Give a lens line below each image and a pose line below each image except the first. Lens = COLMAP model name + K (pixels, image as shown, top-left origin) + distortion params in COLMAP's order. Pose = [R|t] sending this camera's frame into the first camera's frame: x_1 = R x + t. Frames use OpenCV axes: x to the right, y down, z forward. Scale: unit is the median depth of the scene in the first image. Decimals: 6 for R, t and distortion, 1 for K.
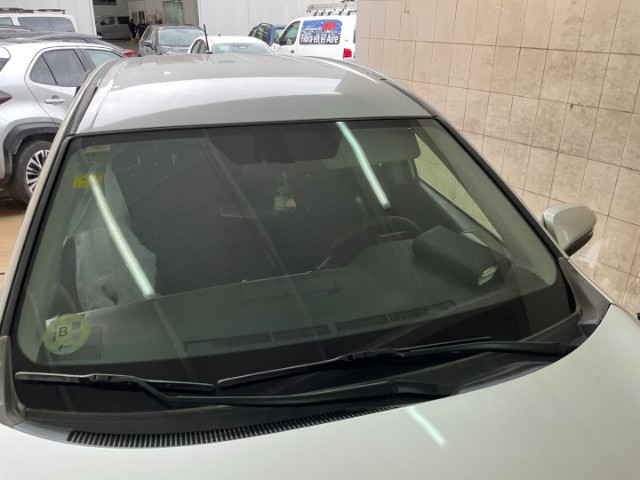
lens RADIAL K [[536.3, 0, 320.0], [0, 536.3, 240.0], [0, 0, 1]] dist [0.078301, -0.132676]
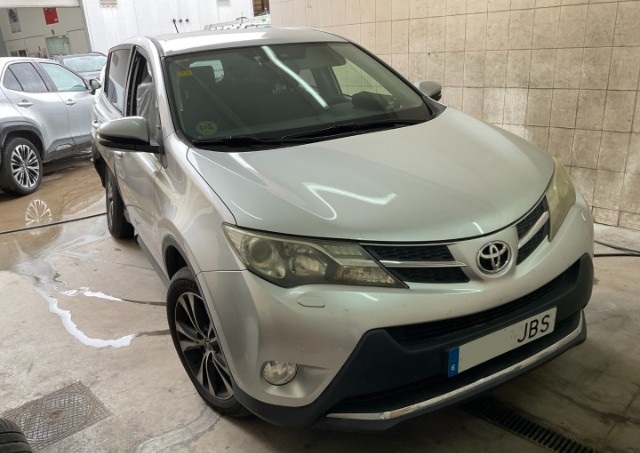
lens RADIAL K [[520.9, 0, 320.0], [0, 520.9, 226.5], [0, 0, 1]] dist [0.005794, 0.001628]
pose [[0.977302, -0.134381, 0.163778, -0.087078], [0.141342, 0.989457, -0.031567, 0.145527], [-0.157809, 0.053999, 0.985992, -0.228807]]
